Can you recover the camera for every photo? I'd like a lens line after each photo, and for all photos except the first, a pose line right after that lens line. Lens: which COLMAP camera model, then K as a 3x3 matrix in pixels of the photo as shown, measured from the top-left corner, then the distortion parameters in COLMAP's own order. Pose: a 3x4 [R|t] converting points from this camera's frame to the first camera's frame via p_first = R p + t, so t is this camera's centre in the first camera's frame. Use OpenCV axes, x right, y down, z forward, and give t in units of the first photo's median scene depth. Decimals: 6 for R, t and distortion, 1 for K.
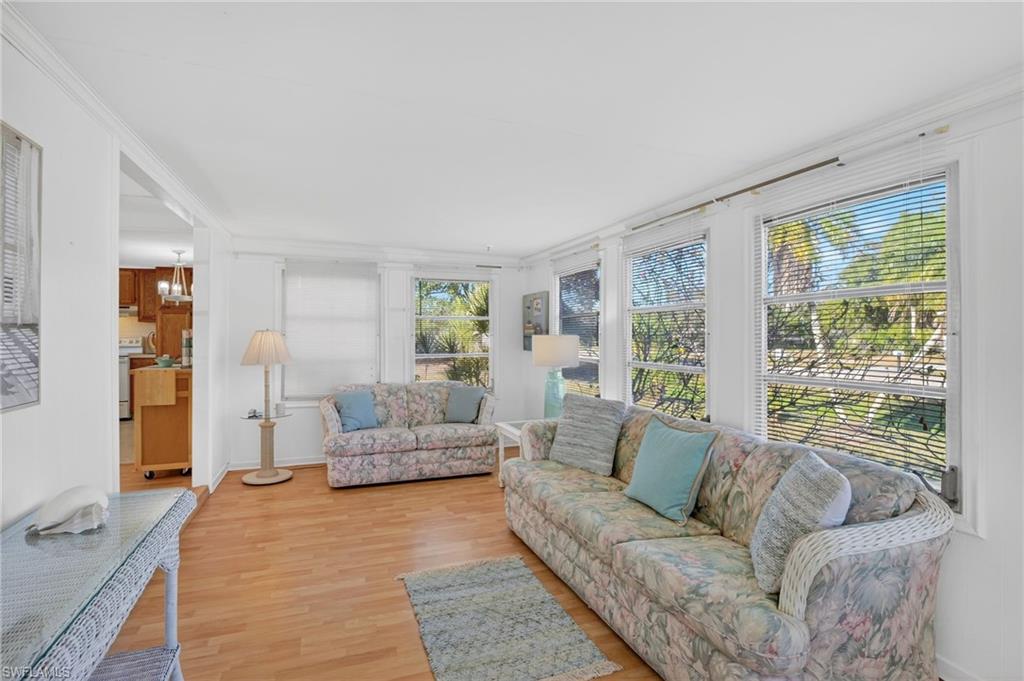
lens RADIAL K [[496.6, 0, 509.8], [0, 496.6, 335.0], [0, 0, 1]] dist [-0.009417, -0.003076]
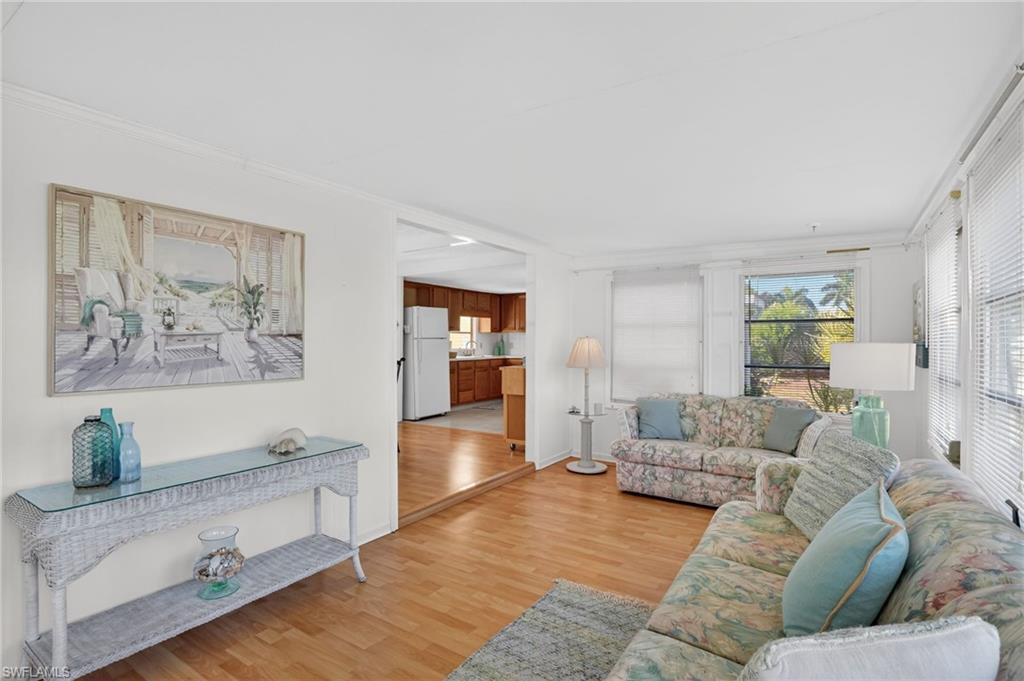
lens RADIAL K [[496.6, 0, 506.9], [0, 496.6, 344.3], [0, 0, 1]] dist [-0.009417, -0.003076]
pose [[0.586305, 0.007361, -0.810057, 0.317888], [-0.003815, 0.999973, 0.006325, -0.000327], [0.810081, -0.000618, 0.586317, 0.191036]]
